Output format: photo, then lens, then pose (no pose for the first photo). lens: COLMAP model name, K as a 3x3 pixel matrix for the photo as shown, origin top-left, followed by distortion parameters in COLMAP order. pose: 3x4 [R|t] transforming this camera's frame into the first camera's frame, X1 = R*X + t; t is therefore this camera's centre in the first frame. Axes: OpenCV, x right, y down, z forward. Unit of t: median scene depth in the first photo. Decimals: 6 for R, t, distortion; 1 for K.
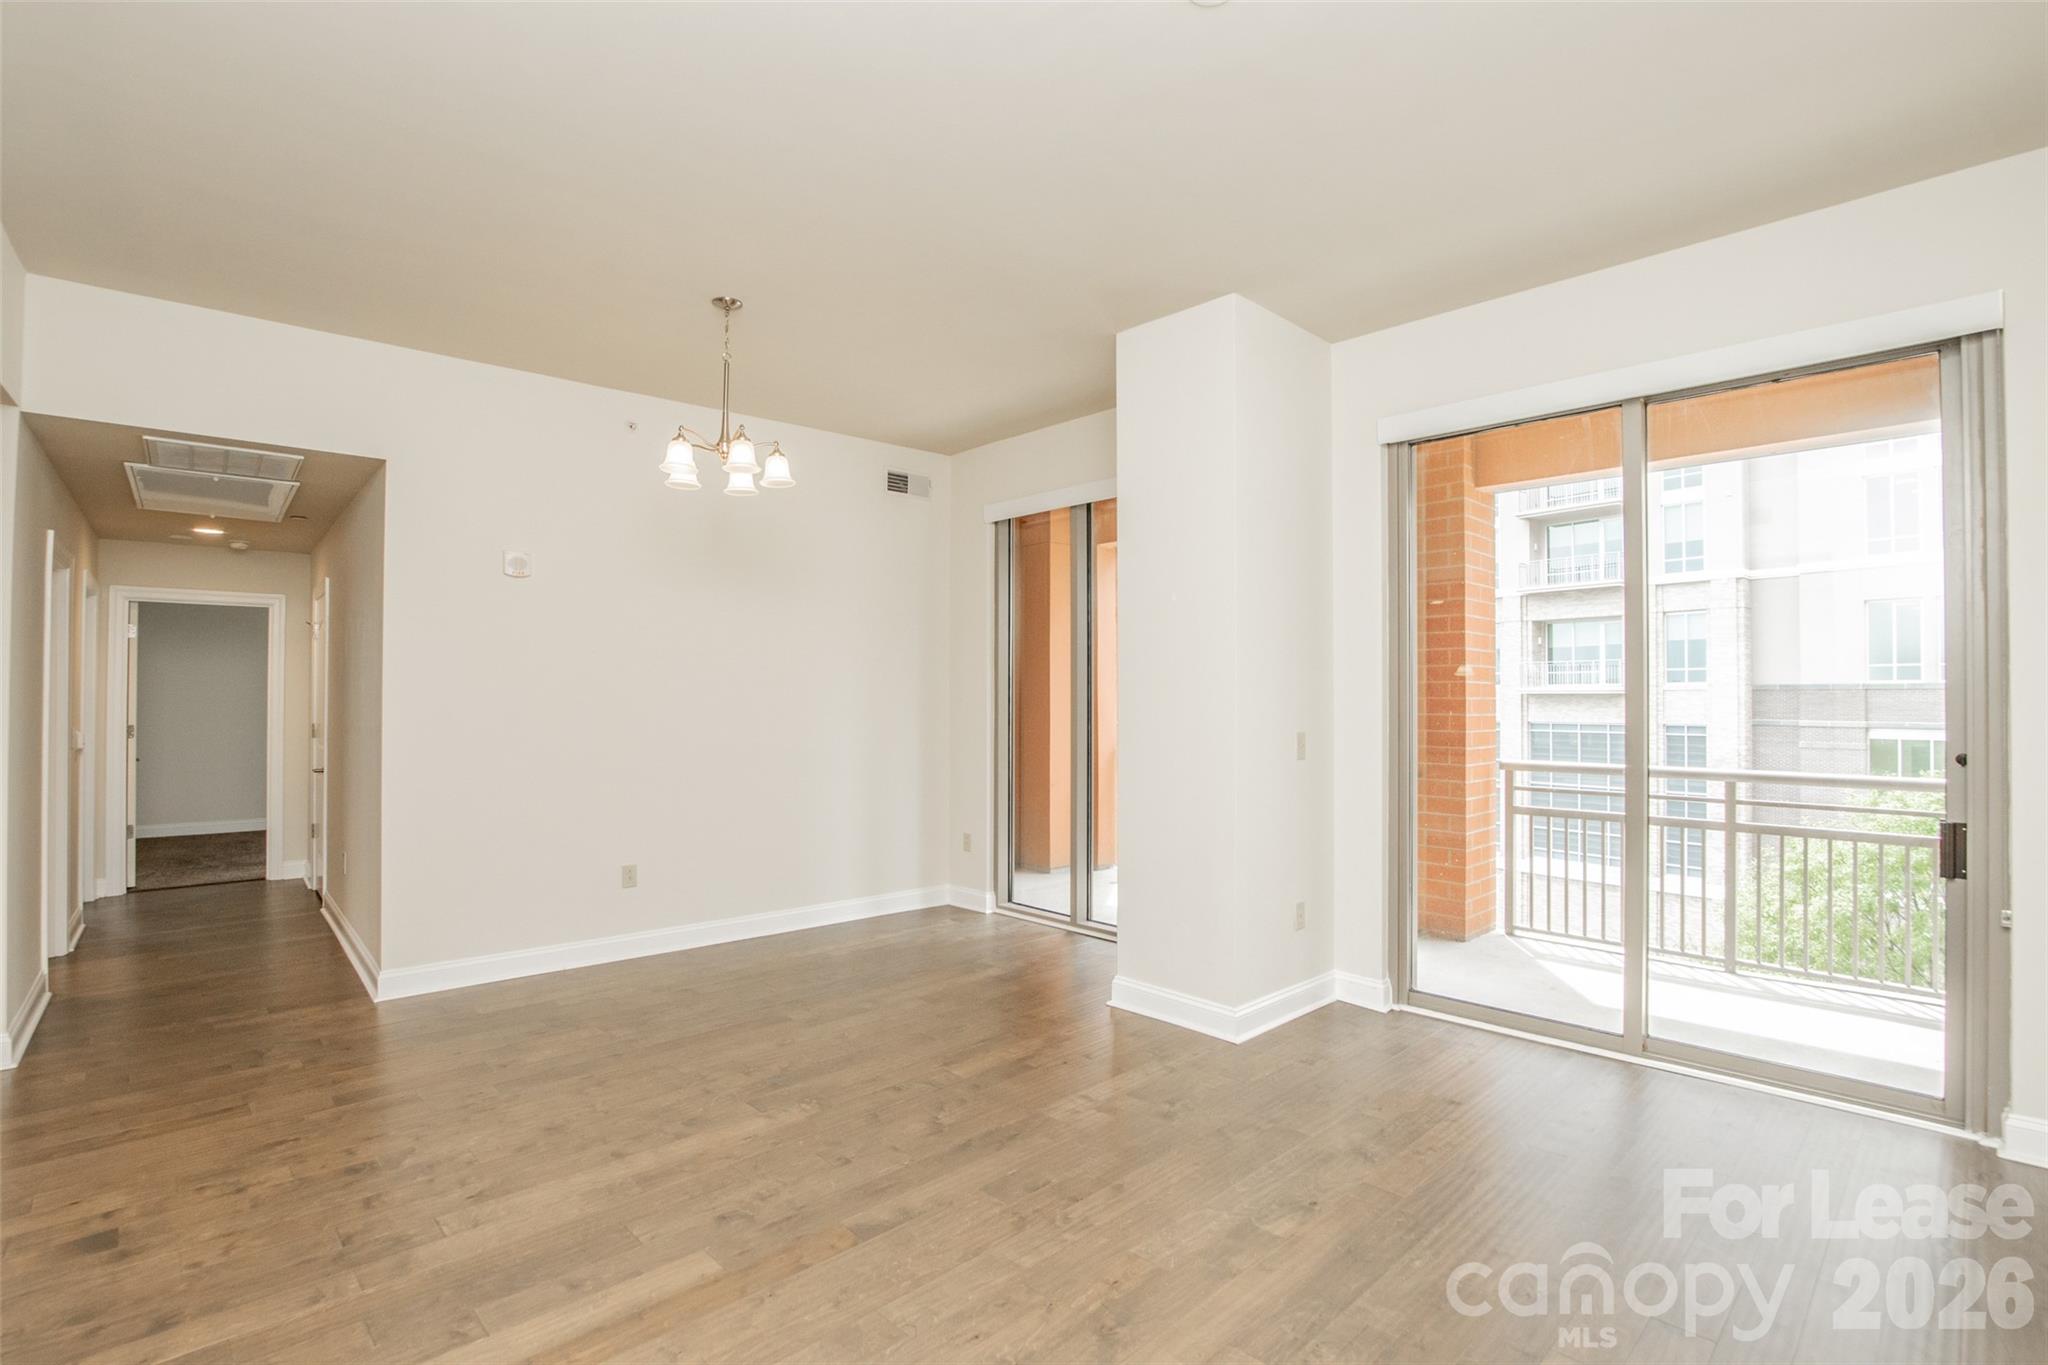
lens RADIAL K [[948.0, 0, 1017.6], [0, 948.0, 677.6], [0, 0, 1]] dist [-0.028127, 0.003701]
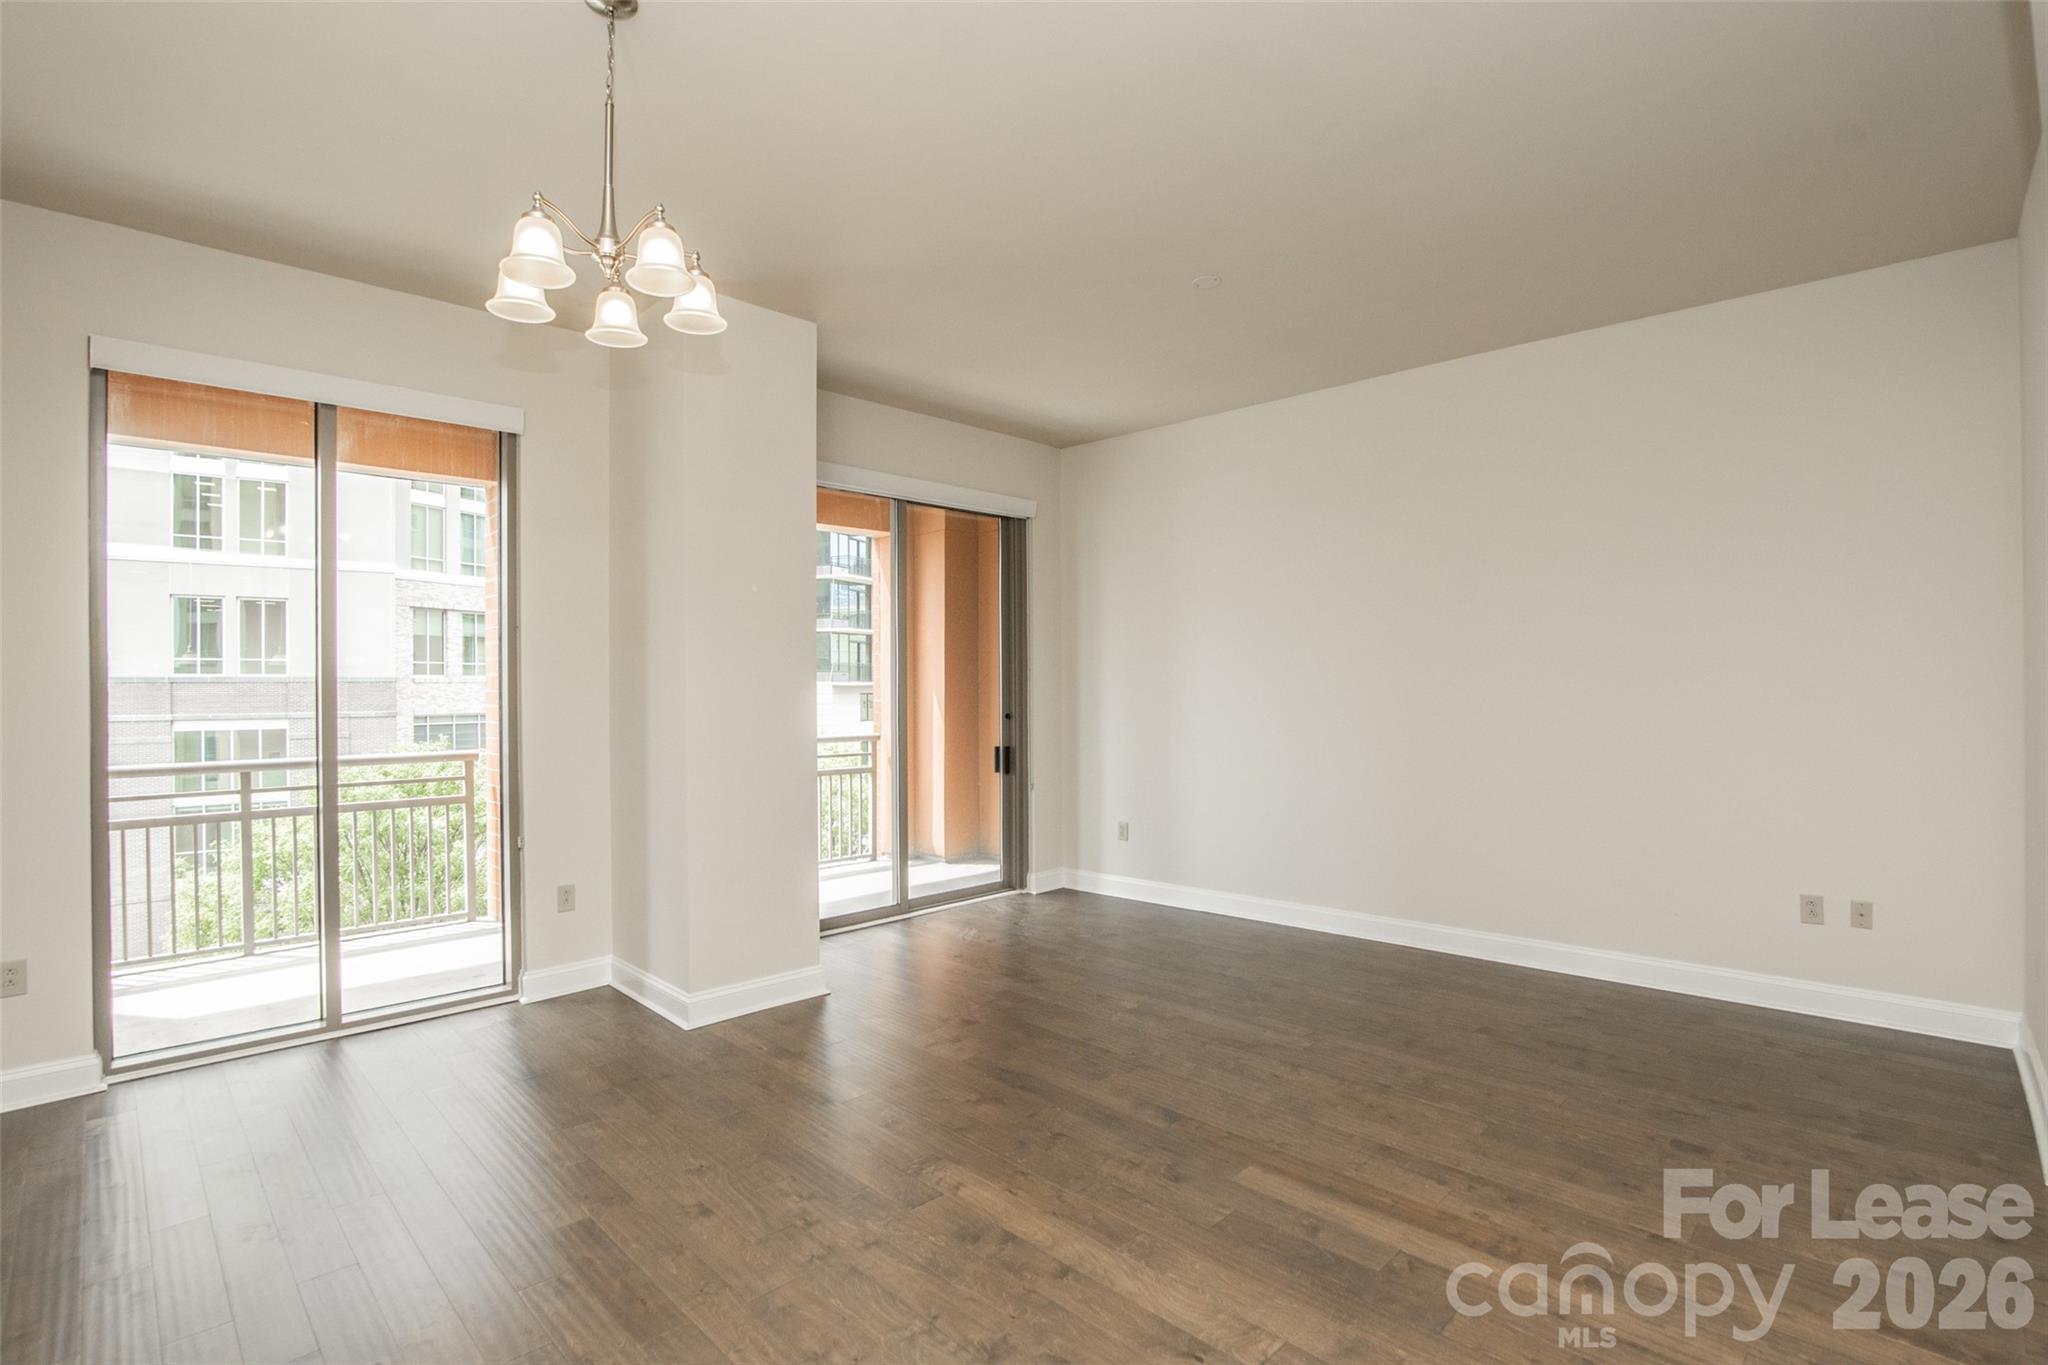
lens RADIAL K [[948.0, 0, 1013.8], [0, 948.0, 691.3], [0, 0, 1]] dist [-0.028127, 0.003701]
pose [[-0.000081, -0.004594, 0.999989, -1.079522], [-0.016755, 0.999849, 0.004592, 0.019621], [-0.999860, -0.016755, -0.000158, 0.938716]]
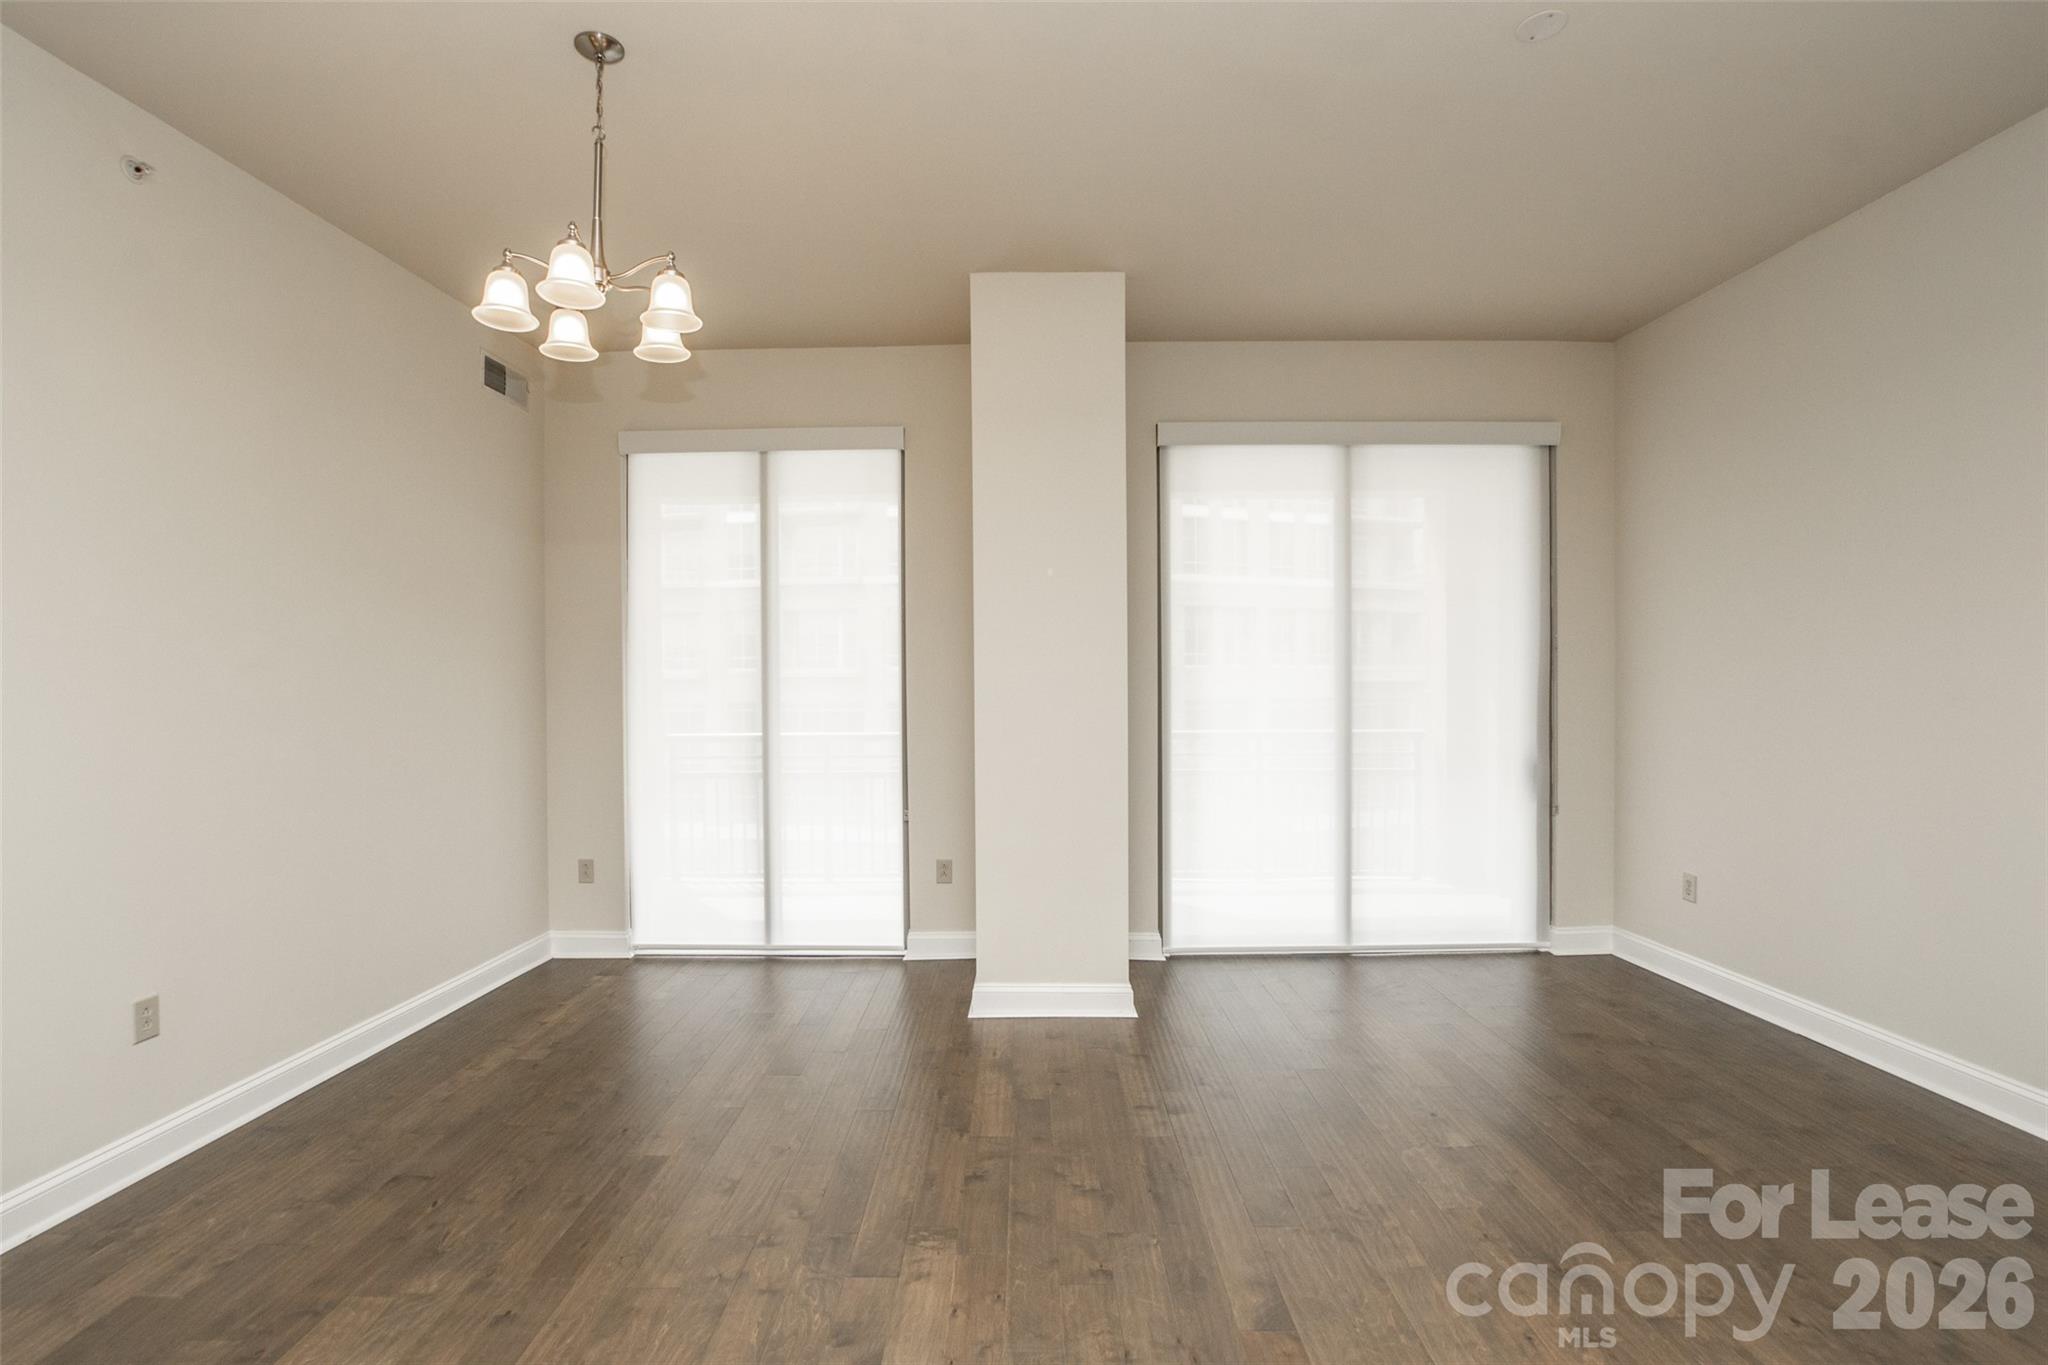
lens RADIAL K [[948.0, 0, 1018.6], [0, 948.0, 684.3], [0, 0, 1]] dist [-0.028127, 0.003701]
pose [[0.703073, -0.009656, 0.711052, -0.690113], [-0.007246, 0.999759, 0.020741, 0.011653], [-0.711081, -0.019735, 0.702833, 0.457950]]
